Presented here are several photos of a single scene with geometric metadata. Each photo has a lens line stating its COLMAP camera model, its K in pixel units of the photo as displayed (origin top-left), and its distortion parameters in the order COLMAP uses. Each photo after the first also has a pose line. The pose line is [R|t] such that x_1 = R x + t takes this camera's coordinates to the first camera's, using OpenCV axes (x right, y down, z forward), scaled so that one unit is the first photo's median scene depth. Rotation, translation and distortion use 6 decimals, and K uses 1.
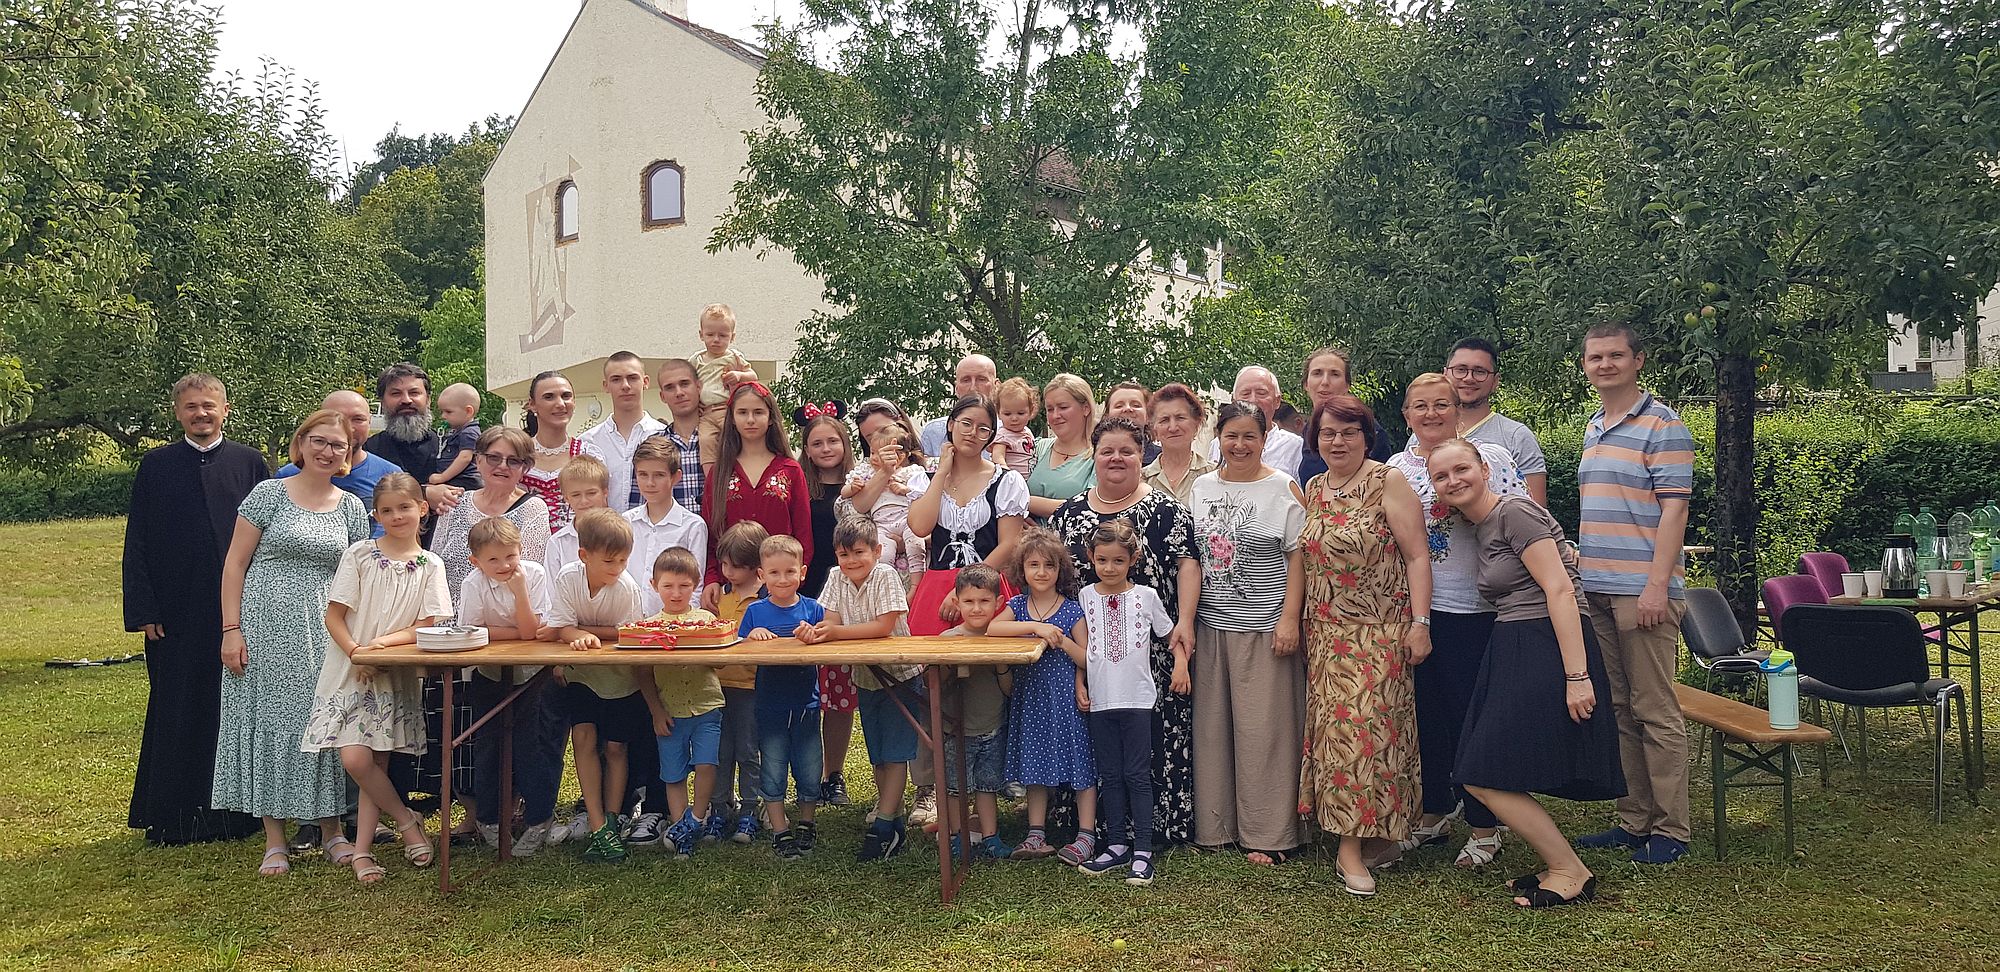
lens RADIAL K [[1556.8, 0, 998.1], [0, 1556.8, 496.9], [0, 0, 1]] dist [0.092364, -0.162606]
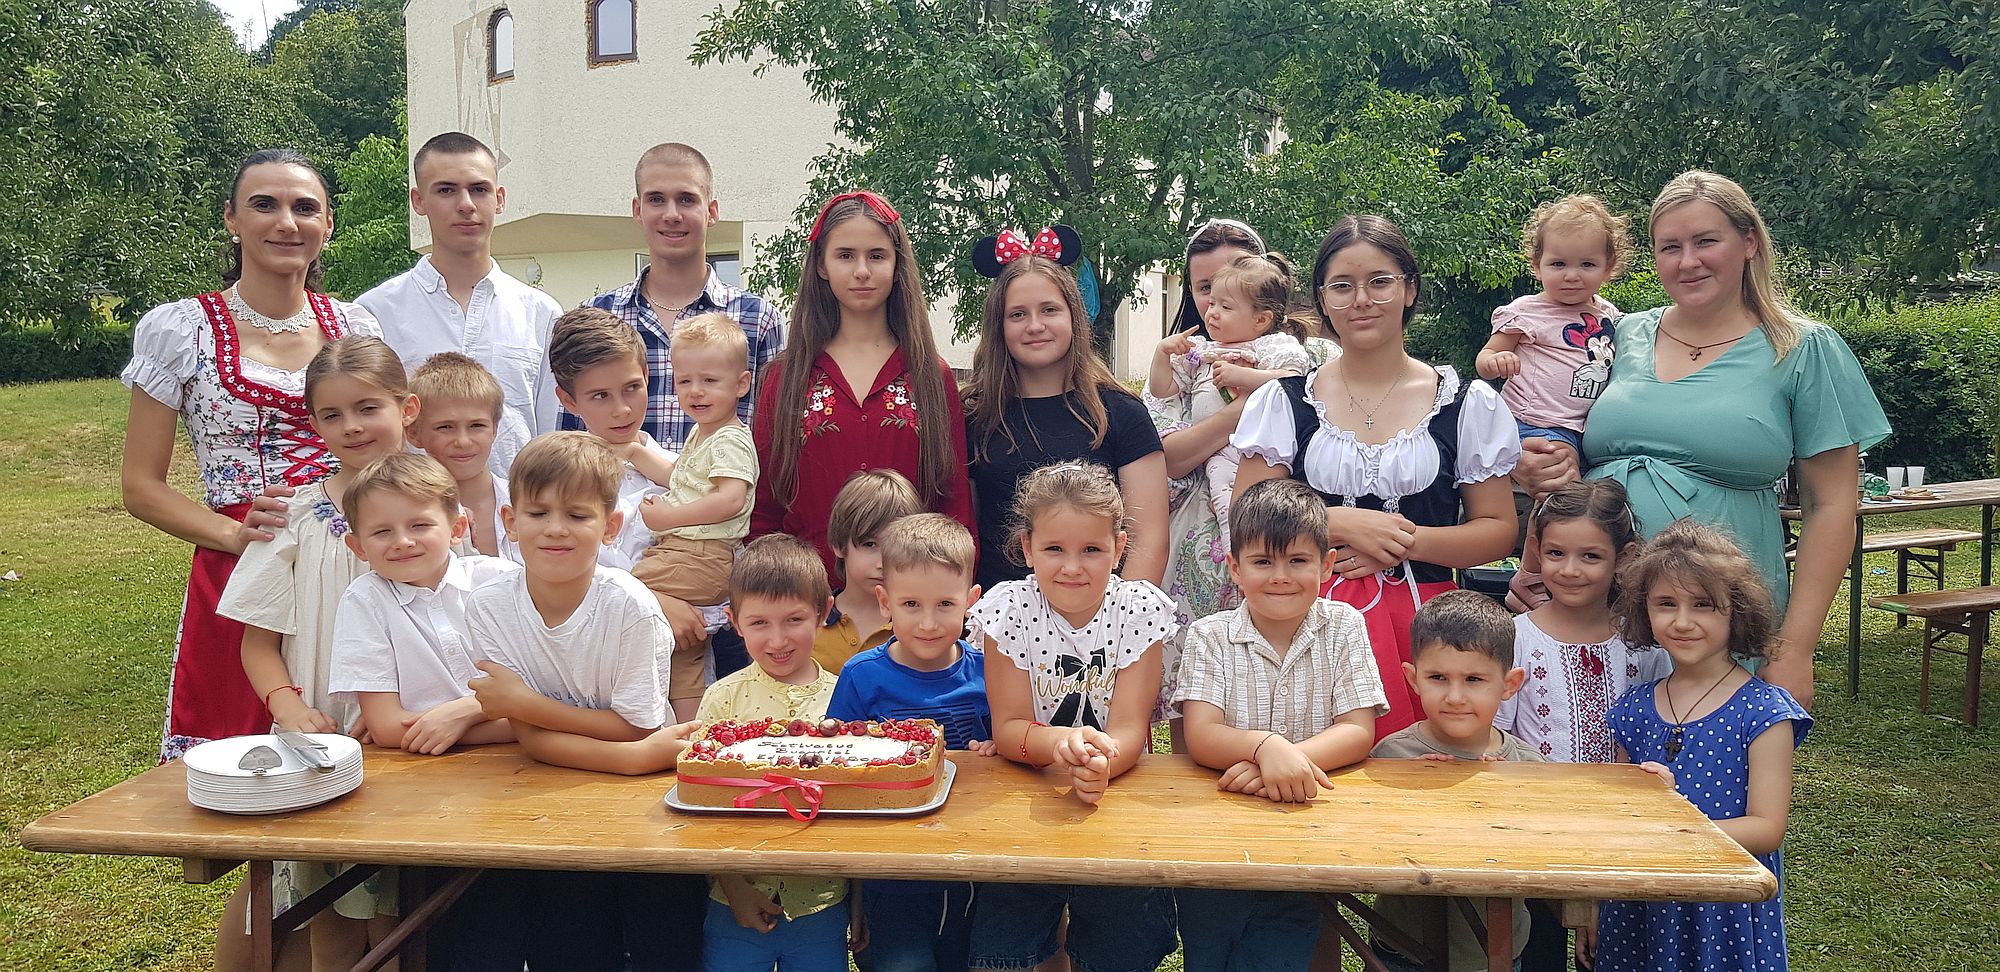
lens RADIAL K [[1556.8, 0, 998.1], [0, 1556.8, 496.9], [0, 0, 1]] dist [0.092364, -0.162606]
pose [[0.999091, 0.015261, 0.039801, -0.059137], [-0.018277, 0.996898, 0.076556, -0.005227], [-0.038509, -0.077214, 0.996271, 0.195923]]
